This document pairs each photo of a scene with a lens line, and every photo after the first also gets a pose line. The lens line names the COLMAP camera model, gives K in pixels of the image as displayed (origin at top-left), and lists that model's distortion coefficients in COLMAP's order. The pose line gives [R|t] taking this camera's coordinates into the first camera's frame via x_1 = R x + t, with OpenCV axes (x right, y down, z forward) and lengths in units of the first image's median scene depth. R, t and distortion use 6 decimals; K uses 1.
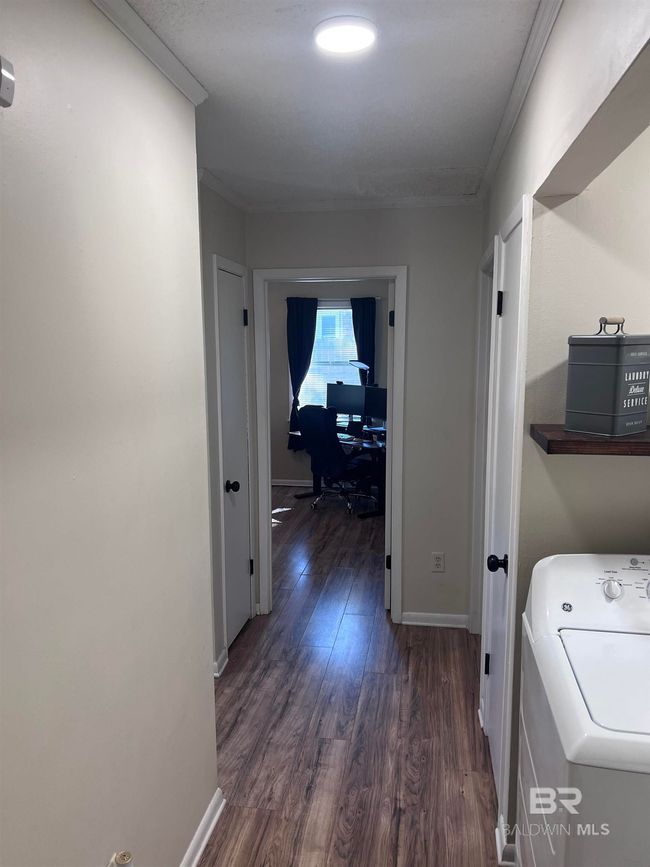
lens RADIAL K [[651.5, 0, 318.1], [0, 651.5, 431.5], [0, 0, 1]] dist [0.034019, -0.034952]
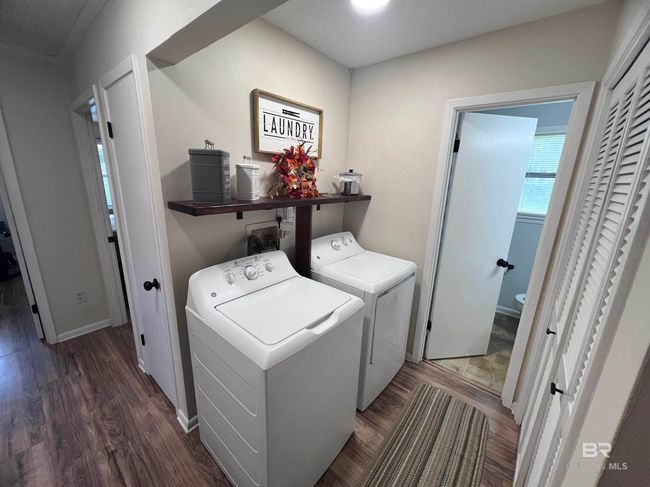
lens RADIAL K [[259.8, 0, 324.0], [0, 259.8, 240.8], [0, 0, 1]] dist [-0.001502, 0.000033]
pose [[0.500276, -0.190237, 0.844709, -0.045424], [0.084692, 0.981639, 0.170916, 0.005413], [-0.861714, -0.013965, 0.507202, 0.206794]]
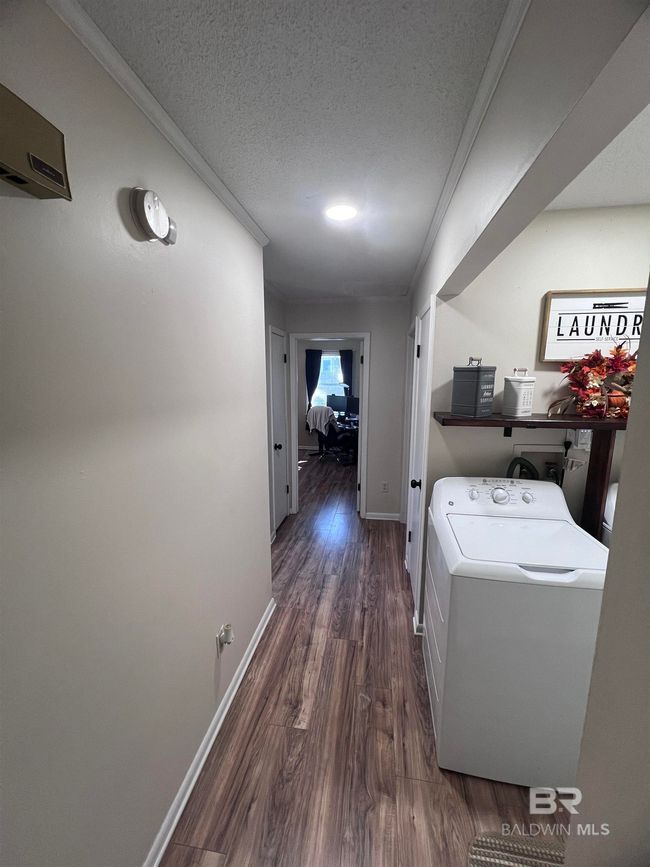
lens RADIAL K [[346.6, 0, 325.5], [0, 346.6, 428.8], [0, 0, 1]] dist [-0.001502, 0.000033]
pose [[0.999880, 0.005858, 0.014355, -0.009948], [-0.006113, 0.999823, 0.017778, 0.015880], [-0.014248, -0.017864, 0.999739, -0.024448]]
